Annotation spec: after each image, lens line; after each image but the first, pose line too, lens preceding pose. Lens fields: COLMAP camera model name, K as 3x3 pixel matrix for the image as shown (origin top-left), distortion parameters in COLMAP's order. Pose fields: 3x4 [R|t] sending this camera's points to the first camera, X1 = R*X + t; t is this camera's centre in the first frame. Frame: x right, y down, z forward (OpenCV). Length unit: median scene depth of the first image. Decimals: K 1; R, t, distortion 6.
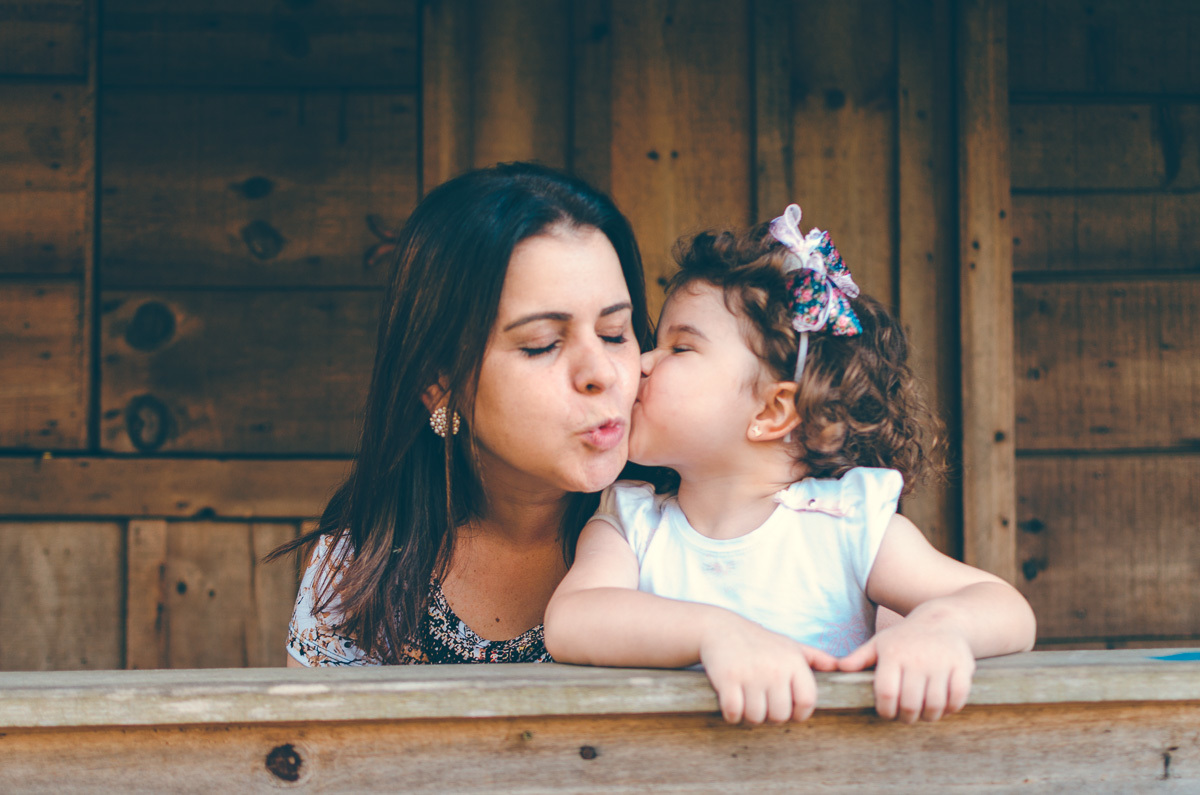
lens RADIAL K [[1831.3, 0, 600.0], [0, 1831.3, 397.5], [0, 0, 1]] dist [0.015276, 0.087864]
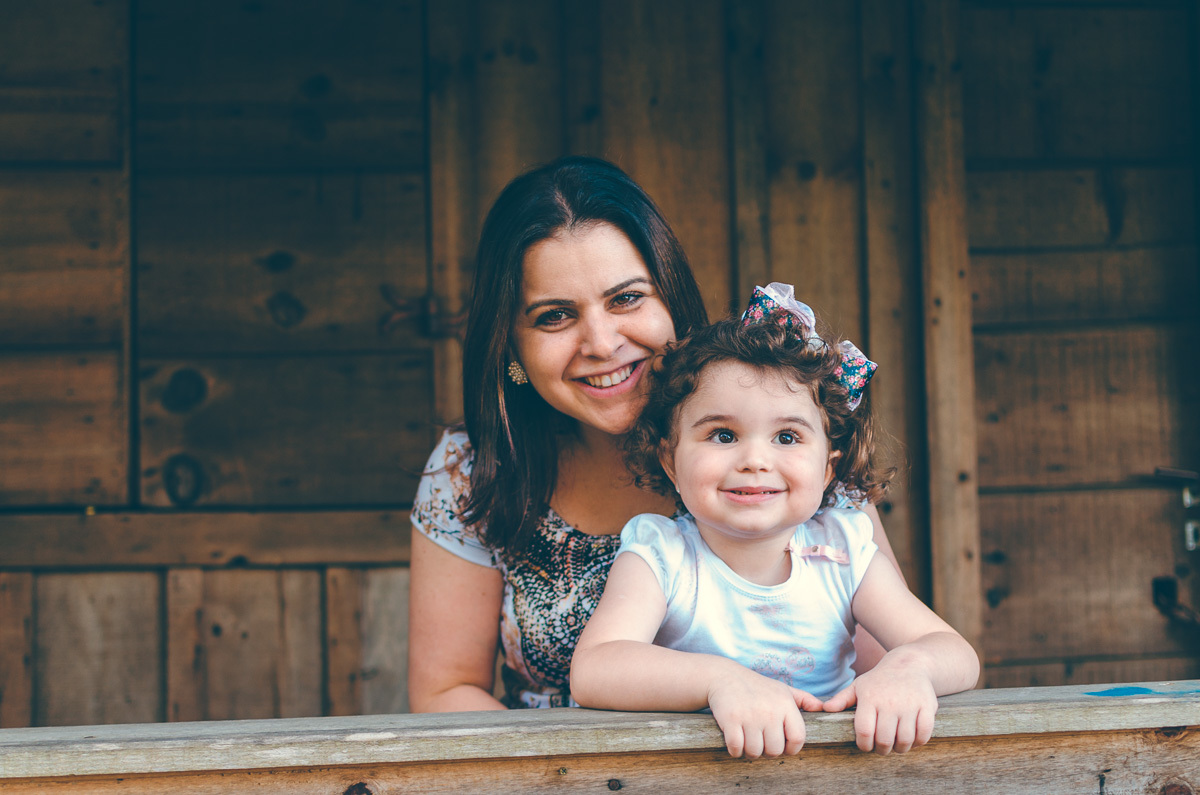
lens RADIAL K [[1791.3, 0, 600.0], [0, 1791.3, 397.5], [0, 0, 1]] dist [0.025667, 0.076292]
pose [[0.999764, -0.018170, 0.011949, -0.010856], [0.018295, 0.999778, -0.010481, -0.019157], [-0.011756, 0.010698, 0.999874, -0.070069]]
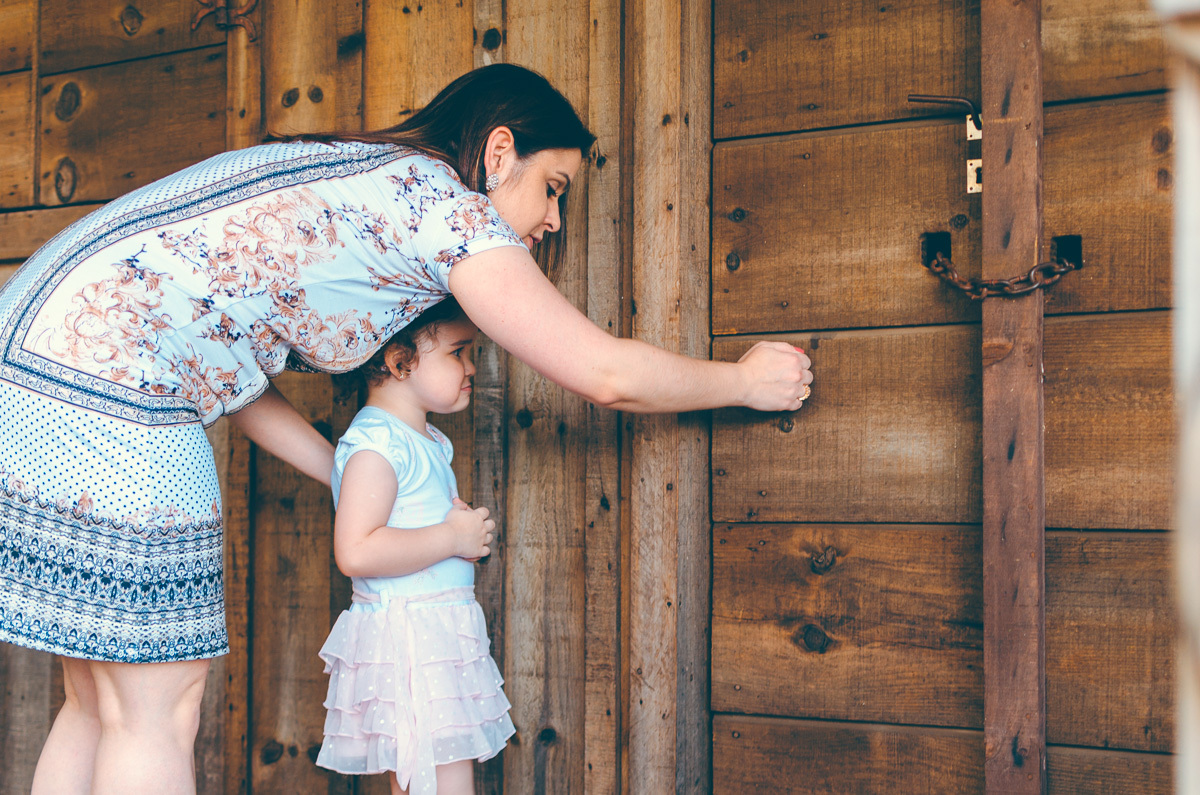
lens RADIAL K [[1791.3, 0, 600.0], [0, 1791.3, 397.5], [0, 0, 1]] dist [0.025667, 0.076292]
pose [[0.819561, -0.021229, -0.572599, 0.744574], [0.028900, 0.999573, 0.004306, 0.166656], [0.572263, -0.020078, 0.819824, 0.203905]]
